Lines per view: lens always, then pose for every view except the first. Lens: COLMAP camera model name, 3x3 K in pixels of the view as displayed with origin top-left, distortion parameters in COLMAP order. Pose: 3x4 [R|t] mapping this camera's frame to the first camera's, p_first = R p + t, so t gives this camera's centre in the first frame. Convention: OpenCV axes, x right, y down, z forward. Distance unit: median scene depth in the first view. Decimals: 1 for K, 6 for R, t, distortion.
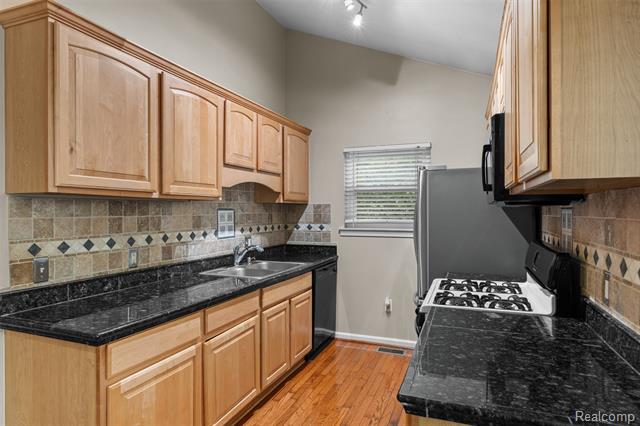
lens RADIAL K [[387.2, 0, 318.7], [0, 387.2, 213.5], [0, 0, 1]] dist [0.004524, 0.000410]
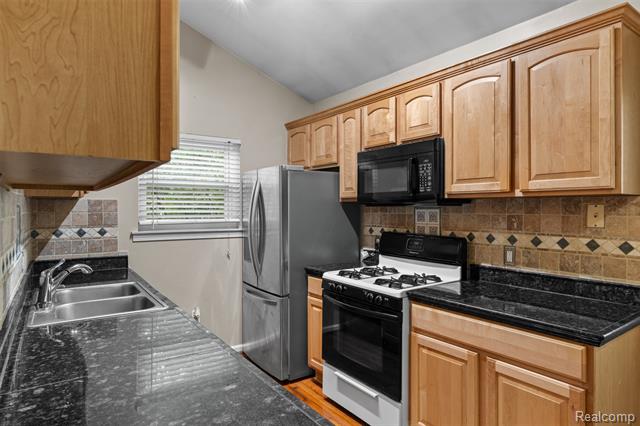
lens RADIAL K [[387.2, 0, 325.9], [0, 387.2, 210.2], [0, 0, 1]] dist [0.004524, 0.000410]
pose [[0.534487, -0.000250, 0.845176, -0.559261], [0.003654, 0.999991, -0.002015, -0.002844], [-0.845169, 0.004165, 0.534484, 0.384186]]
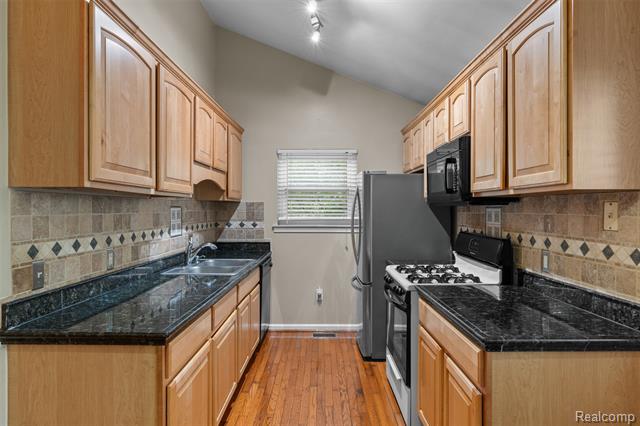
lens RADIAL K [[387.2, 0, 322.0], [0, 387.2, 211.4], [0, 0, 1]] dist [0.004524, 0.000410]
pose [[0.928844, 0.001158, 0.370469, -0.305011], [-0.000916, 0.999999, -0.000830, 0.001897], [-0.370470, 0.000431, 0.928845, -0.034567]]
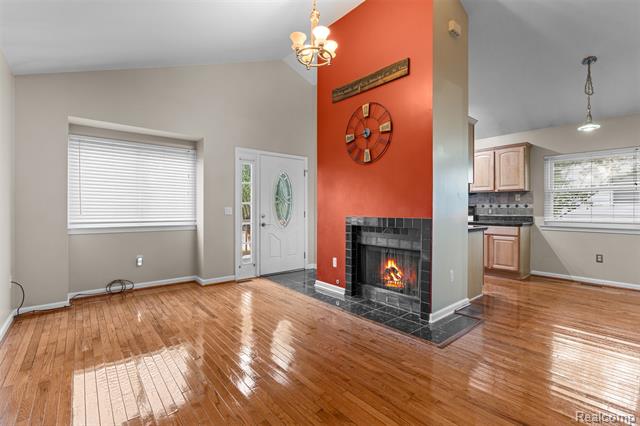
lens RADIAL K [[291.1, 0, 323.9], [0, 291.1, 209.3], [0, 0, 1]] dist [-0.005019, 0.000777]
pose [[0.464255, 0.000930, 0.885701, -1.890700], [0.002648, 0.999994, -0.002437, 0.085139], [-0.885698, 0.003477, 0.464249, 0.581004]]
